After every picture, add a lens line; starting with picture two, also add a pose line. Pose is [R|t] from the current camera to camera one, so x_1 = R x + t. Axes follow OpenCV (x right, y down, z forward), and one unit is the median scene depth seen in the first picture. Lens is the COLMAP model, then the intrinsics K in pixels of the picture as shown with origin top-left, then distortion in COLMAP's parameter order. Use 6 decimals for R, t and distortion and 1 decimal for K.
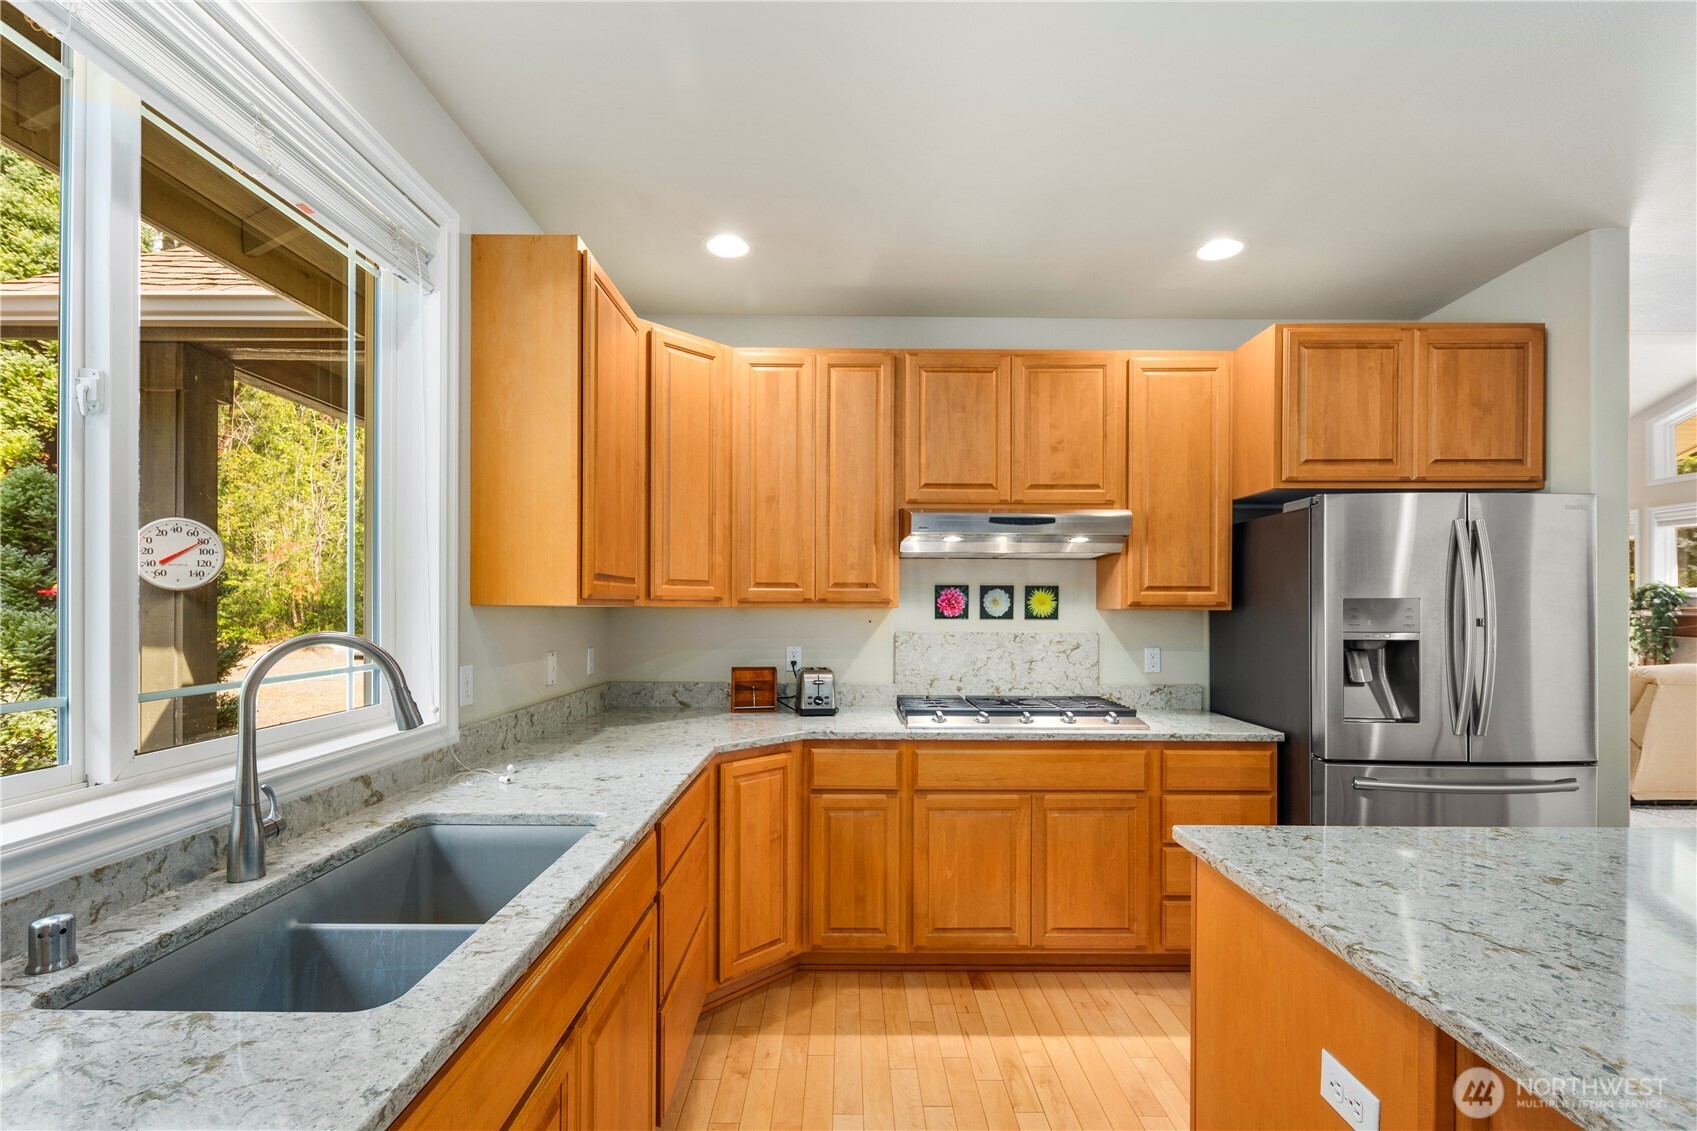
lens RADIAL K [[747.3, 0, 844.8], [0, 747.3, 608.2], [0, 0, 1]] dist [0.004671, -0.003469]
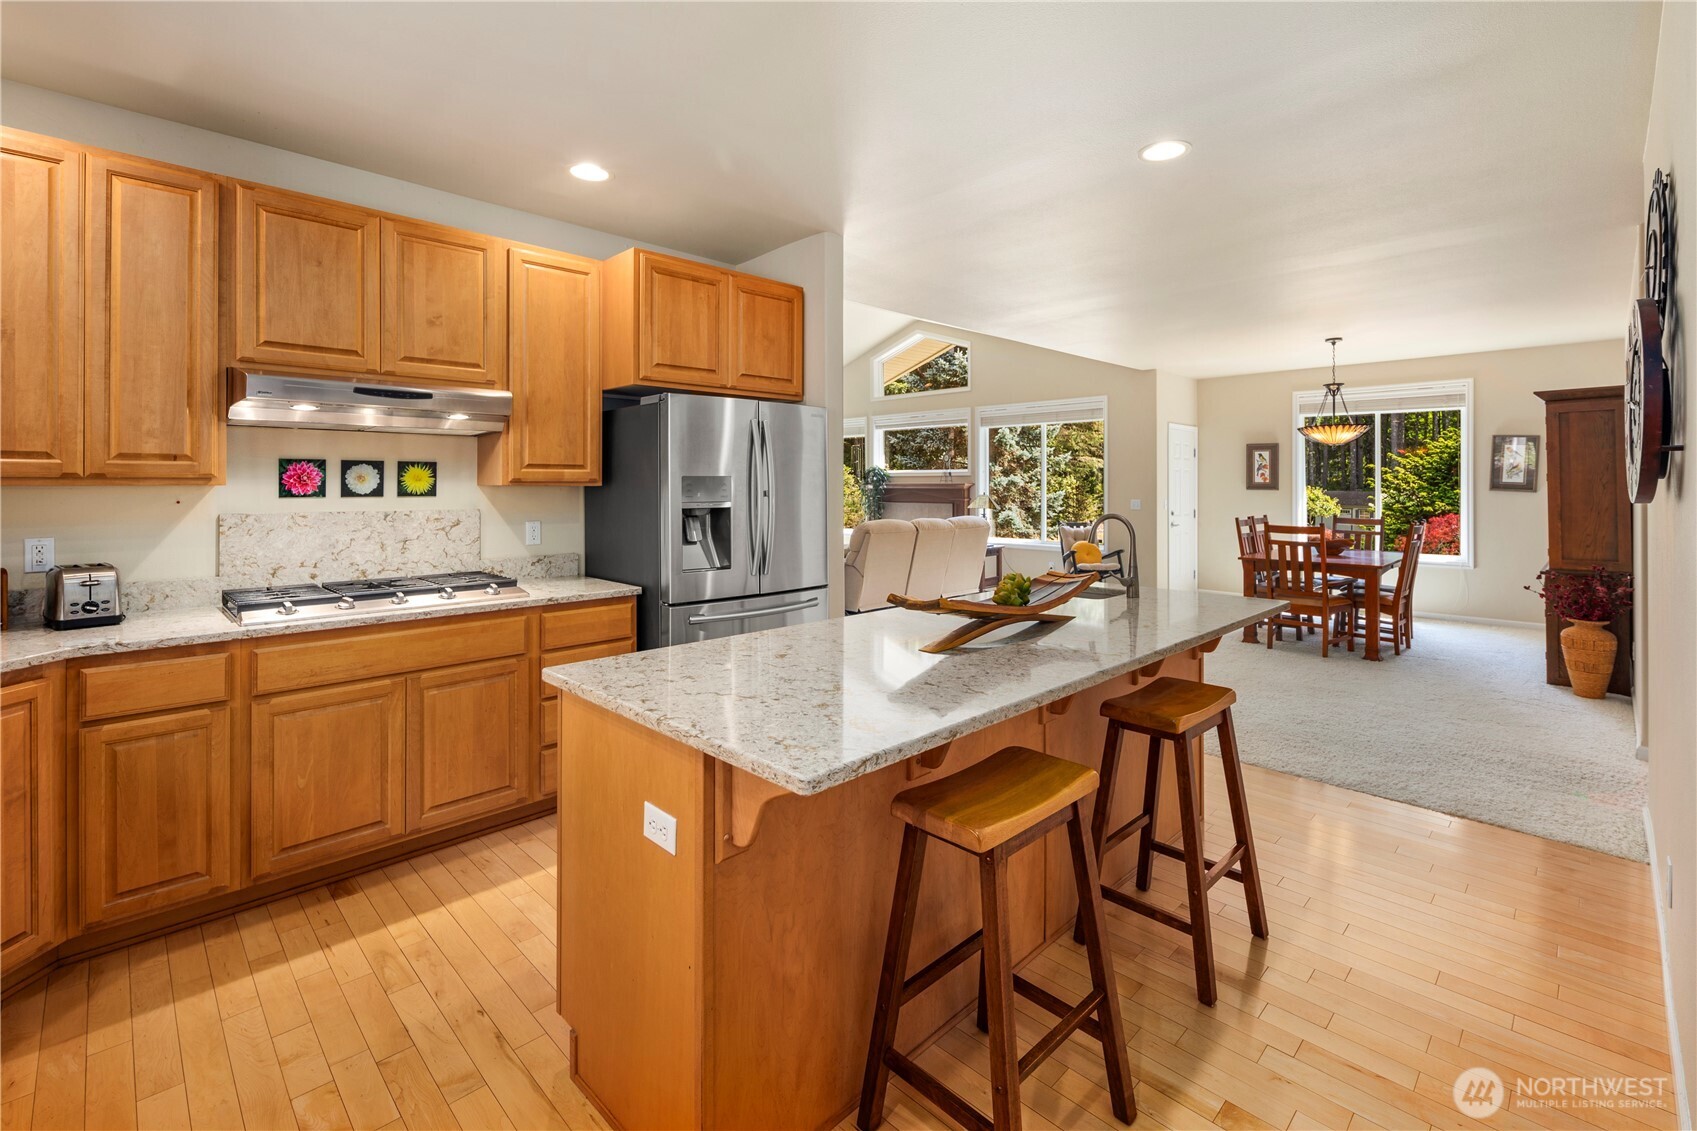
lens RADIAL K [[747.3, 0, 851.5], [0, 747.3, 481.5], [0, 0, 1]] dist [0.004671, -0.003469]
pose [[0.708195, -0.001255, 0.706016, -0.025827], [0.003996, 0.999990, -0.002230, 0.000259], [-0.706005, 0.004401, 0.708193, -0.096300]]
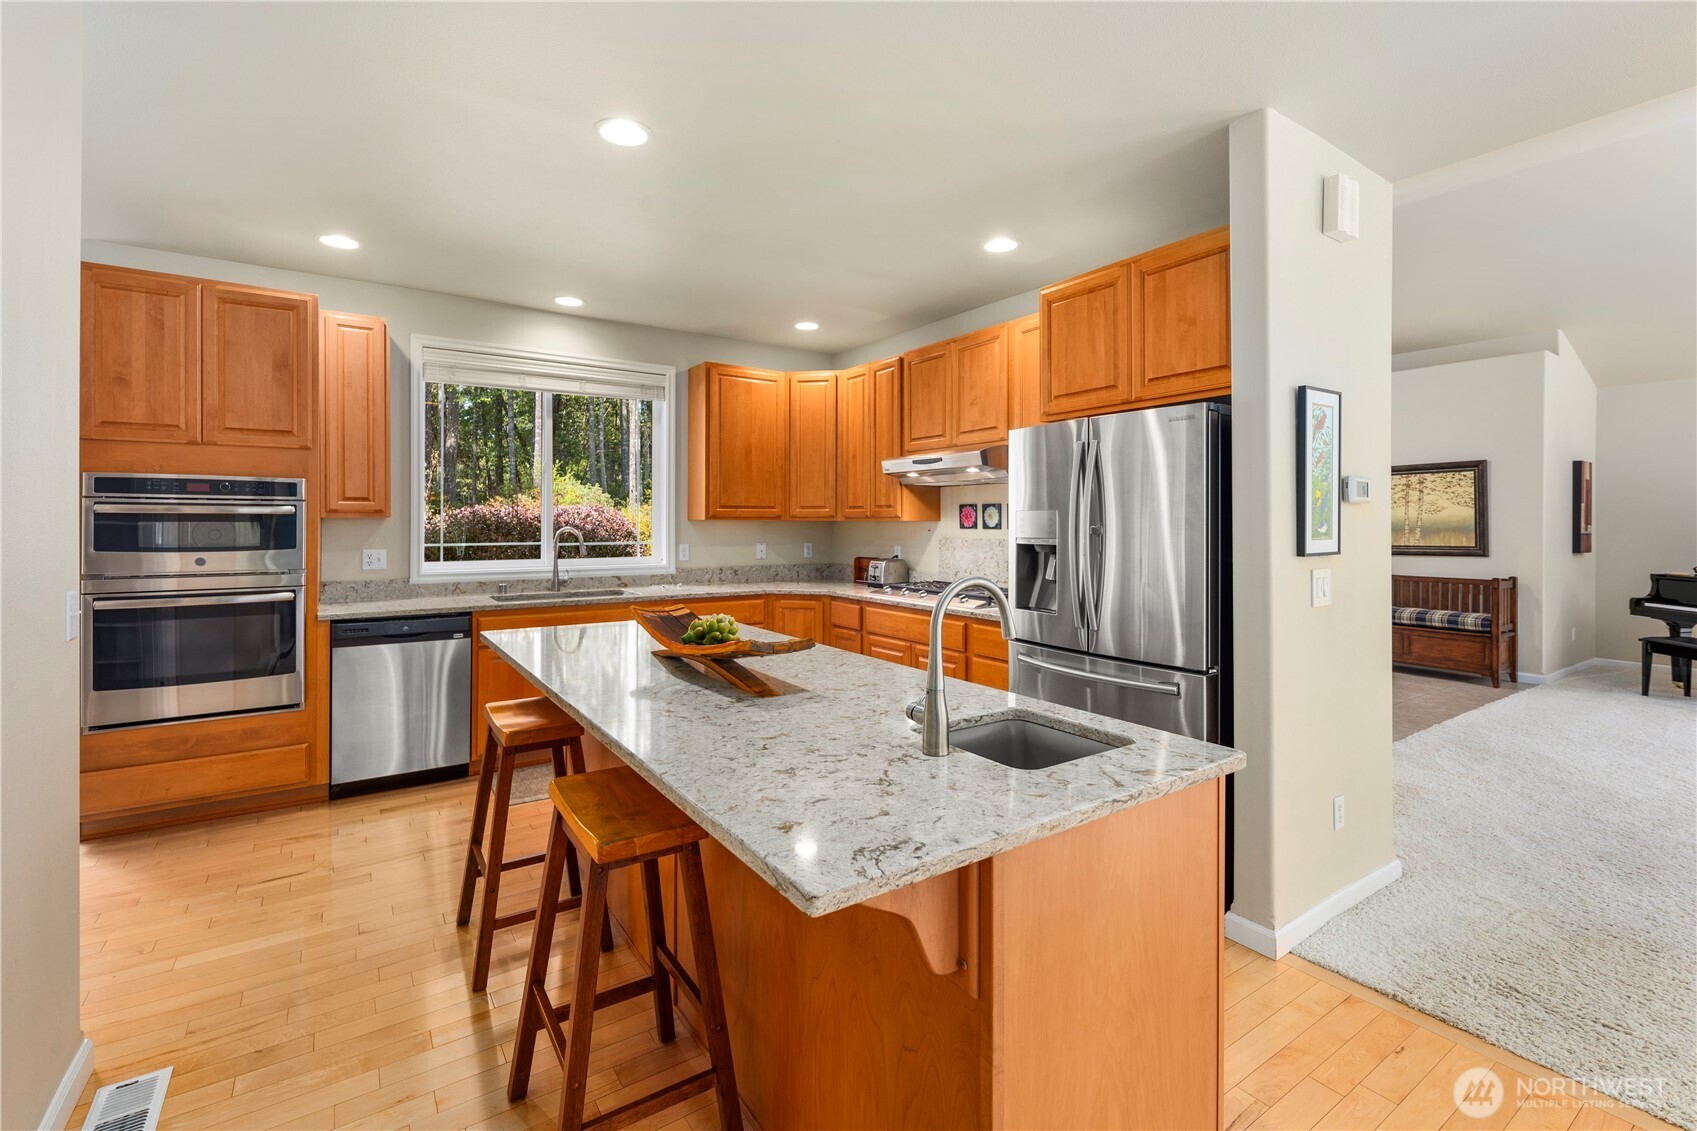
lens RADIAL K [[747.3, 0, 859.6], [0, 747.3, 520.0], [0, 0, 1]] dist [0.004671, -0.003469]
pose [[0.569269, -0.005038, -0.822136, 1.416575], [-0.000959, 0.999976, -0.006791, 0.009475], [0.822151, 0.004654, 0.569251, 0.056675]]
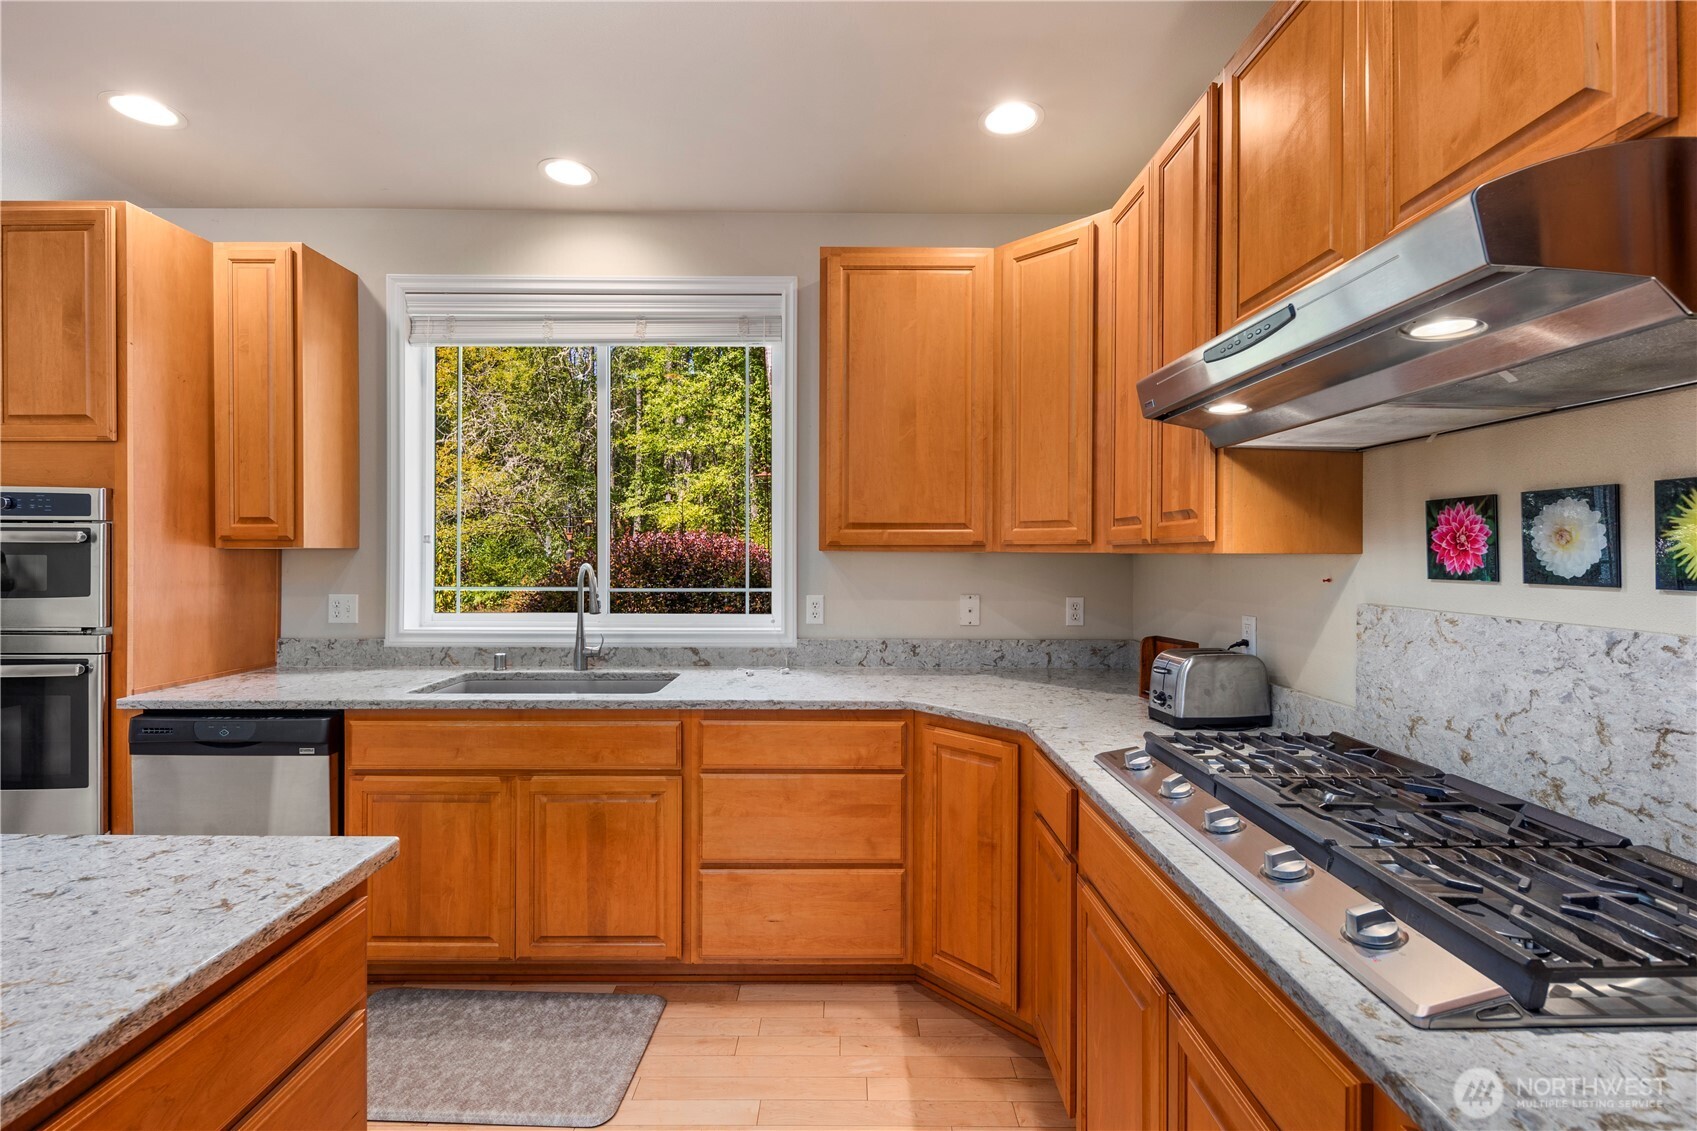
lens RADIAL K [[747.3, 0, 850.4], [0, 747.3, 558.0], [0, 0, 1]] dist [0.004671, -0.003469]
pose [[0.001751, 0.003735, -0.999991, 0.666071], [-0.003908, 0.999985, 0.003728, 0.002373], [0.999991, 0.003901, 0.001766, 0.811108]]
